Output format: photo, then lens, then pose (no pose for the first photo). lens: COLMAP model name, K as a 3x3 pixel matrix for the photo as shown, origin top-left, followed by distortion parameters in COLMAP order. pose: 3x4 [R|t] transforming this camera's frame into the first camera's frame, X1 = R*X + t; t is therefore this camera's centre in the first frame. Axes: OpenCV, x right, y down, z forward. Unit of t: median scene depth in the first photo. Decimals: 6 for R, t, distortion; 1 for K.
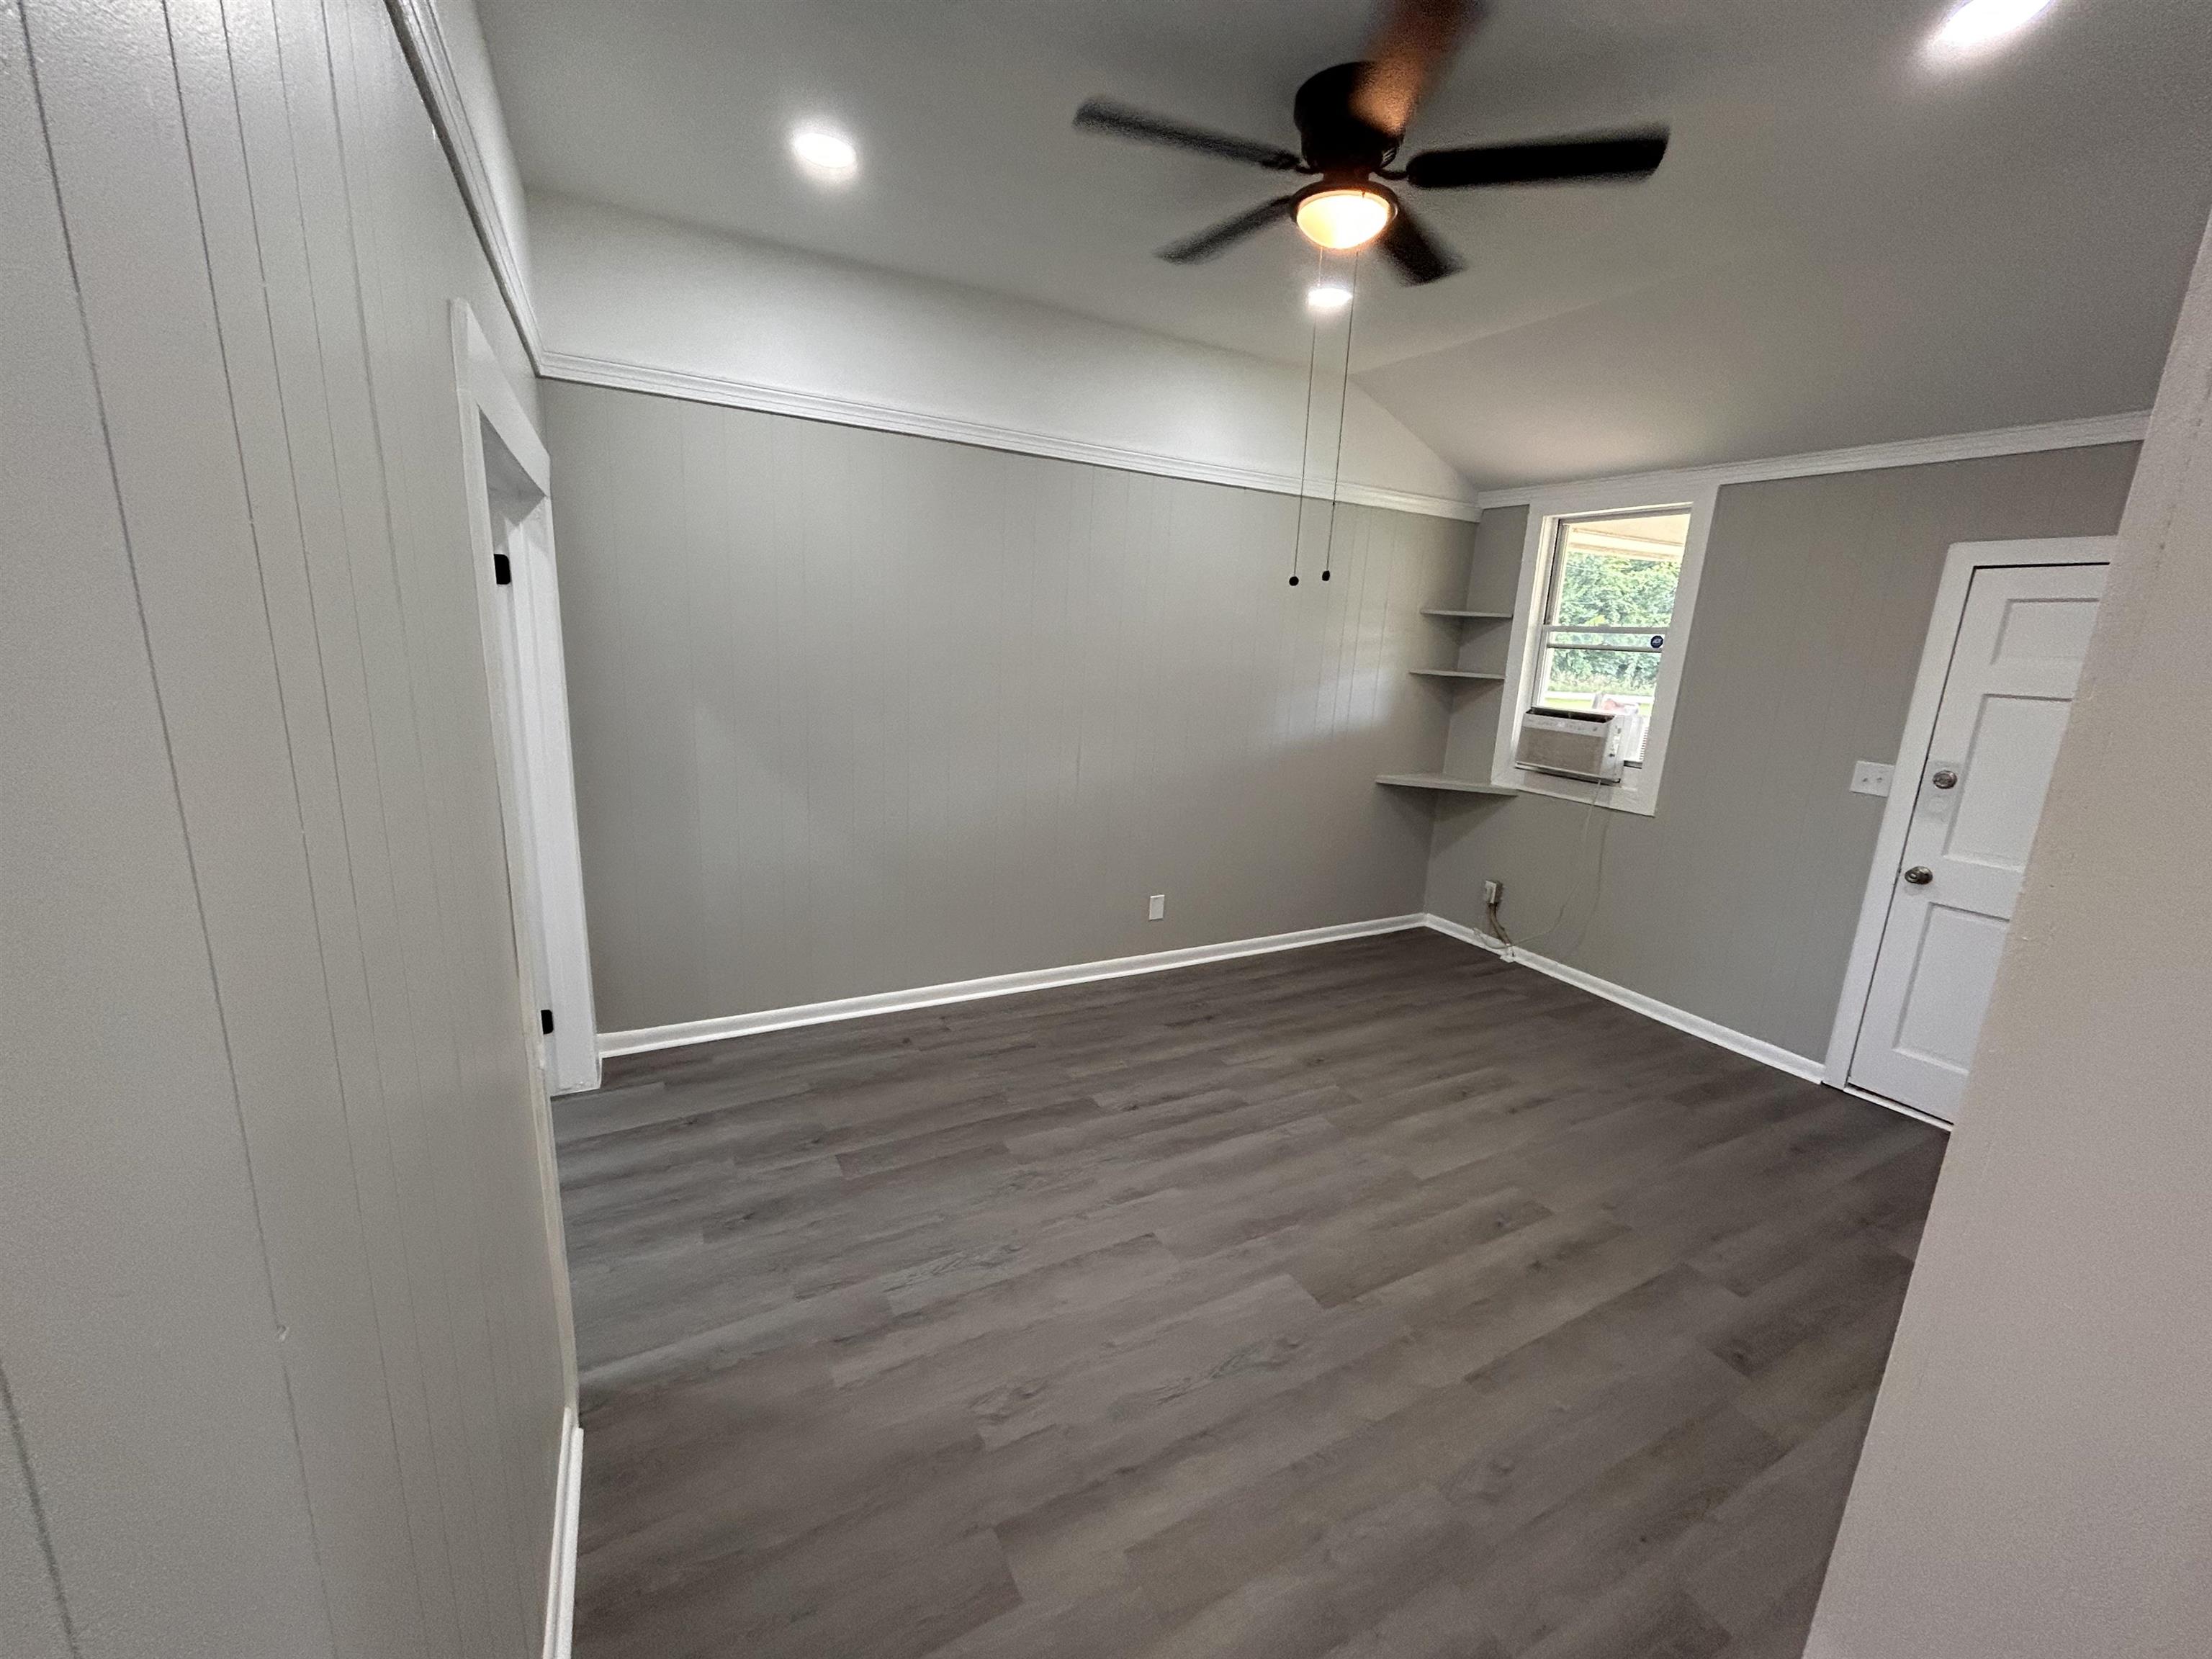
lens RADIAL K [[889.1, 0, 1114.4], [0, 889.1, 829.2], [0, 0, 1]] dist [-0.002978, 0.000916]
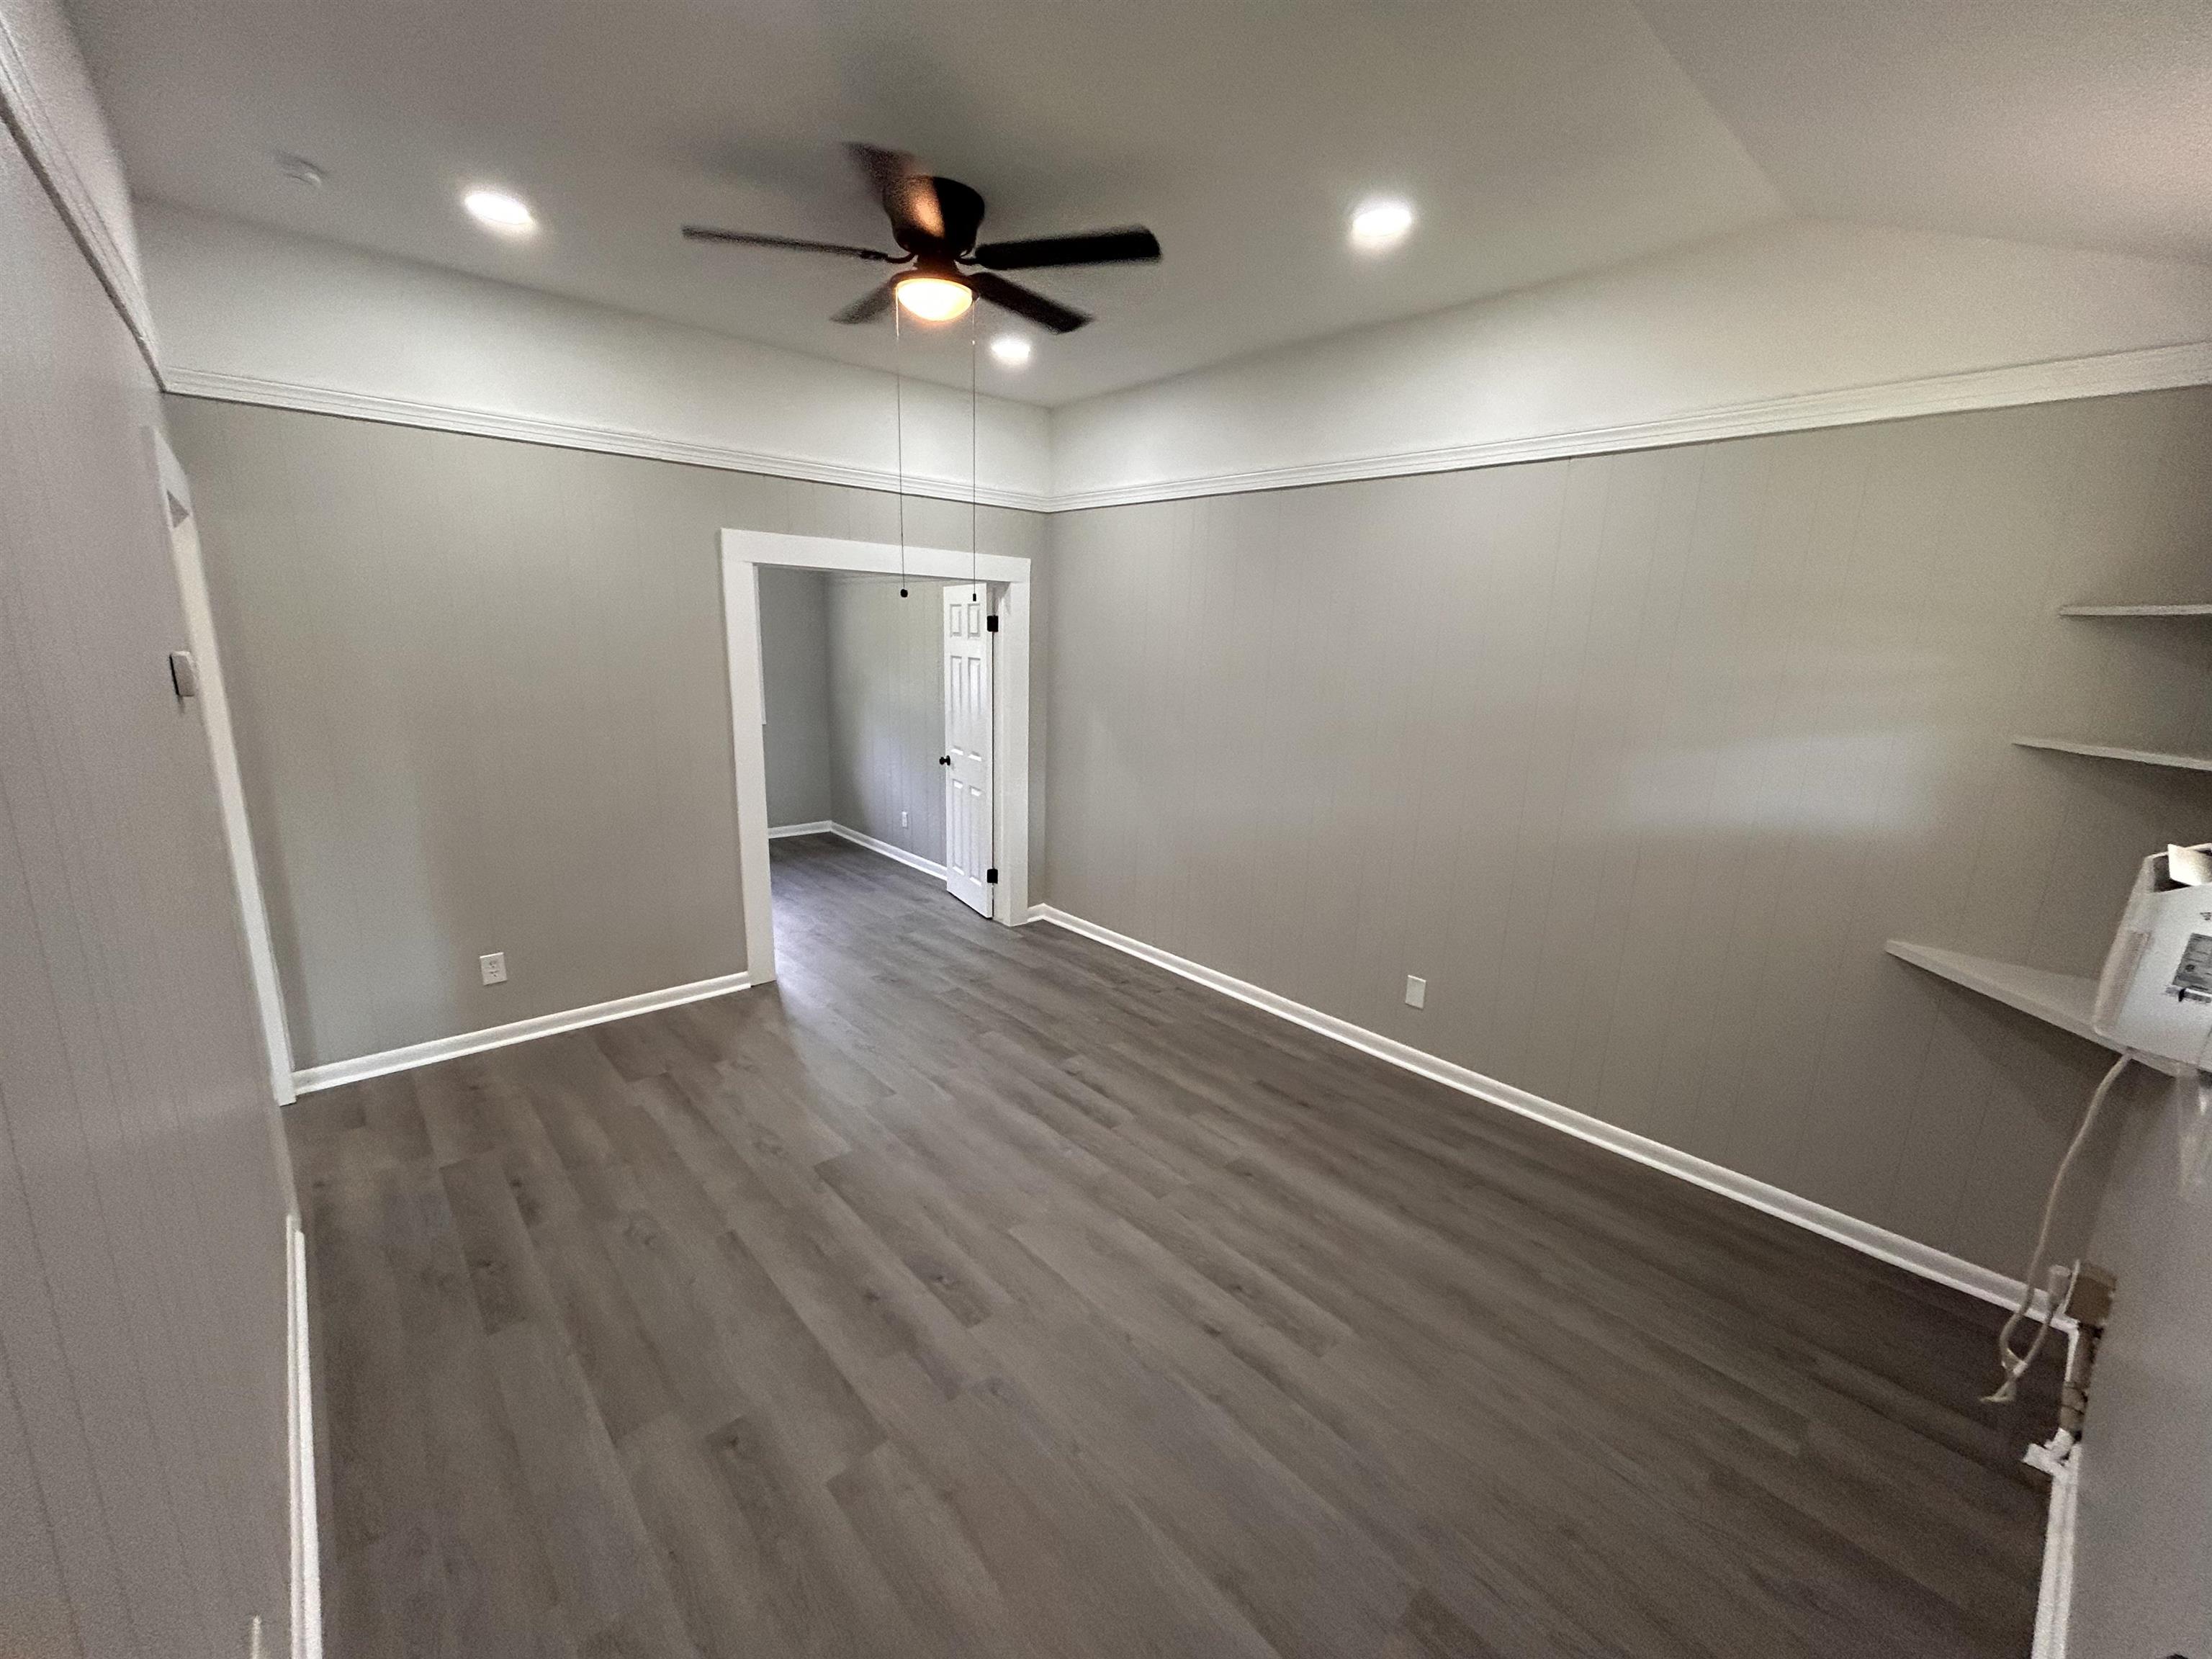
lens RADIAL K [[889.1, 0, 1109.9], [0, 889.1, 833.4], [0, 0, 1]] dist [-0.002978, 0.000916]
pose [[0.242244, 0.174259, -0.954438, 1.027845], [-0.230259, 0.965958, 0.117921, -0.119508], [0.942496, 0.191203, 0.274122, 0.668763]]
